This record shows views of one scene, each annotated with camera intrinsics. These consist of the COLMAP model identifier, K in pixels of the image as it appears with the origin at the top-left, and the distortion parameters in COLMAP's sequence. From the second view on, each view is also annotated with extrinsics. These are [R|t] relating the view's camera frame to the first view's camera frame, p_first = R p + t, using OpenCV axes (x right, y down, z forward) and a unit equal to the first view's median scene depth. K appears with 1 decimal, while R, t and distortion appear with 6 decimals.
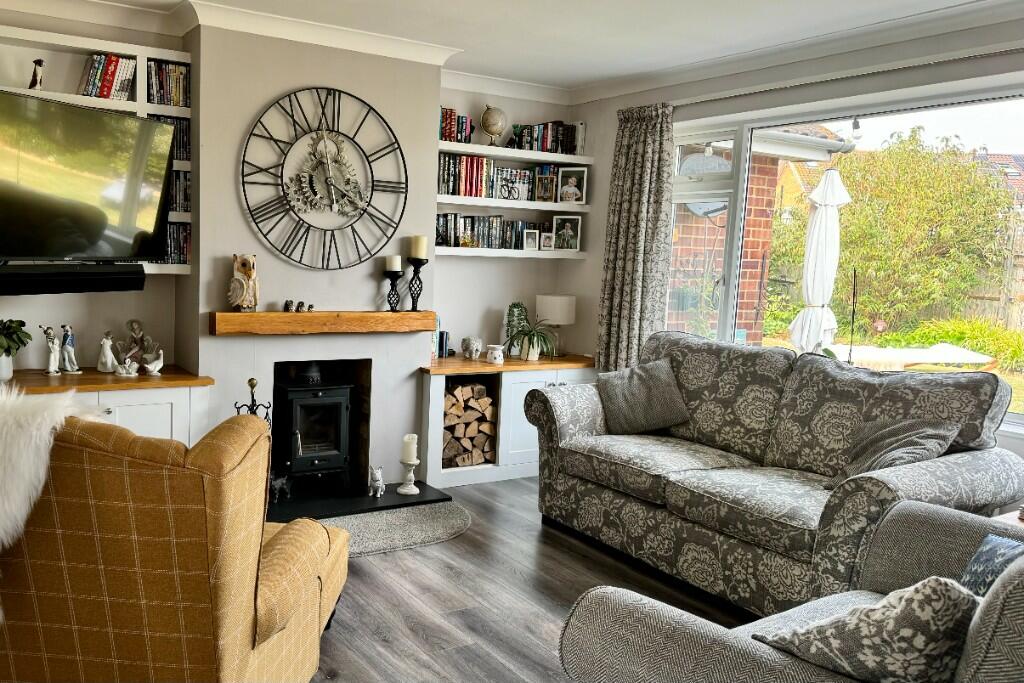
lens RADIAL K [[851.6, 0, 403.7], [0, 851.6, 354.0], [0, 0, 1]] dist [0.076425, -0.108235]
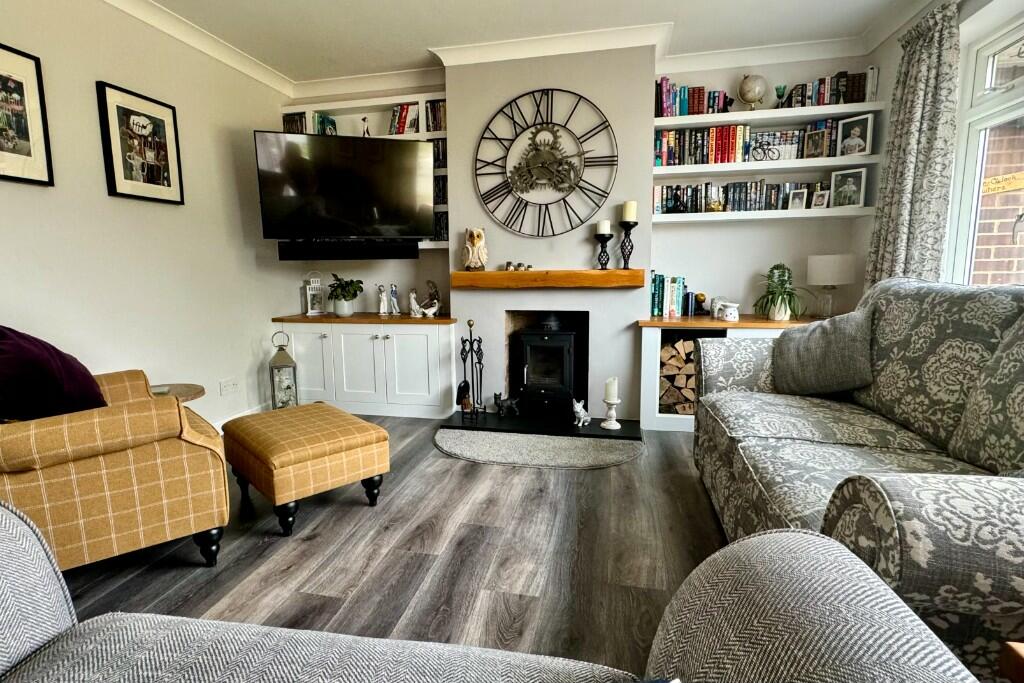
lens RADIAL K [[517.7, 0, 498.9], [0, 517.7, 343.4], [0, 0, 1]] dist [-0.006284, -0.001235]
pose [[0.730812, 0.047471, -0.680926, 0.385091], [-0.044339, 0.998773, 0.022043, 0.042633], [0.681137, 0.014082, 0.732021, 0.406781]]
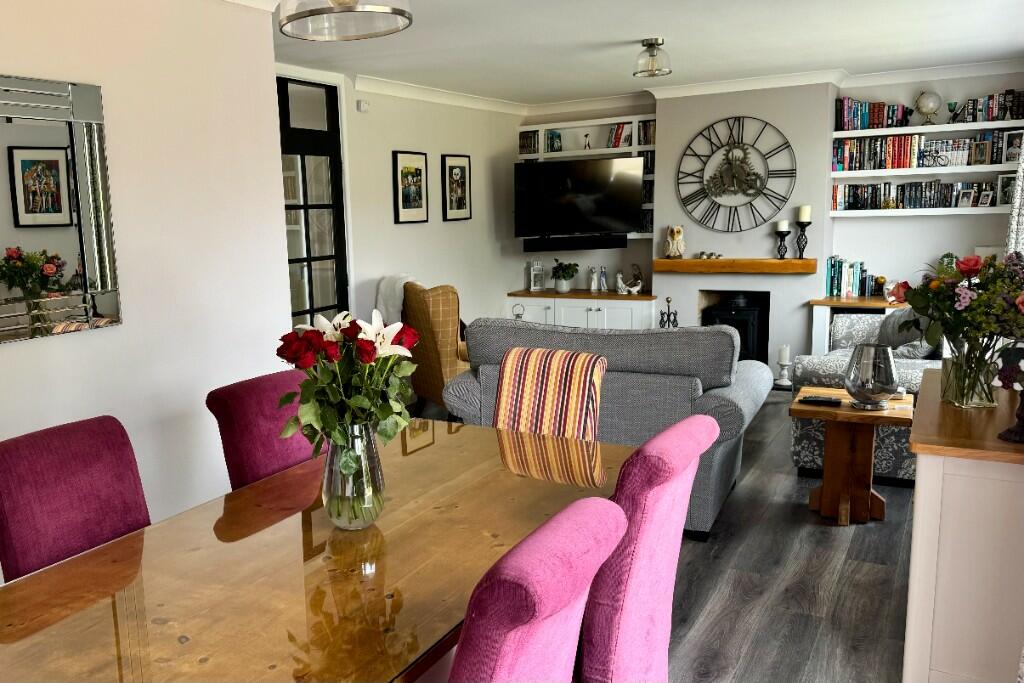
lens RADIAL K [[851.6, 0, 403.7], [0, 851.6, 354.0], [0, 0, 1]] dist [0.076425, -0.108235]
pose [[0.446684, 0.096105, -0.889515, 1.073058], [-0.057906, 0.995235, 0.078449, 0.035148], [0.892816, 0.016466, 0.450120, -0.249840]]
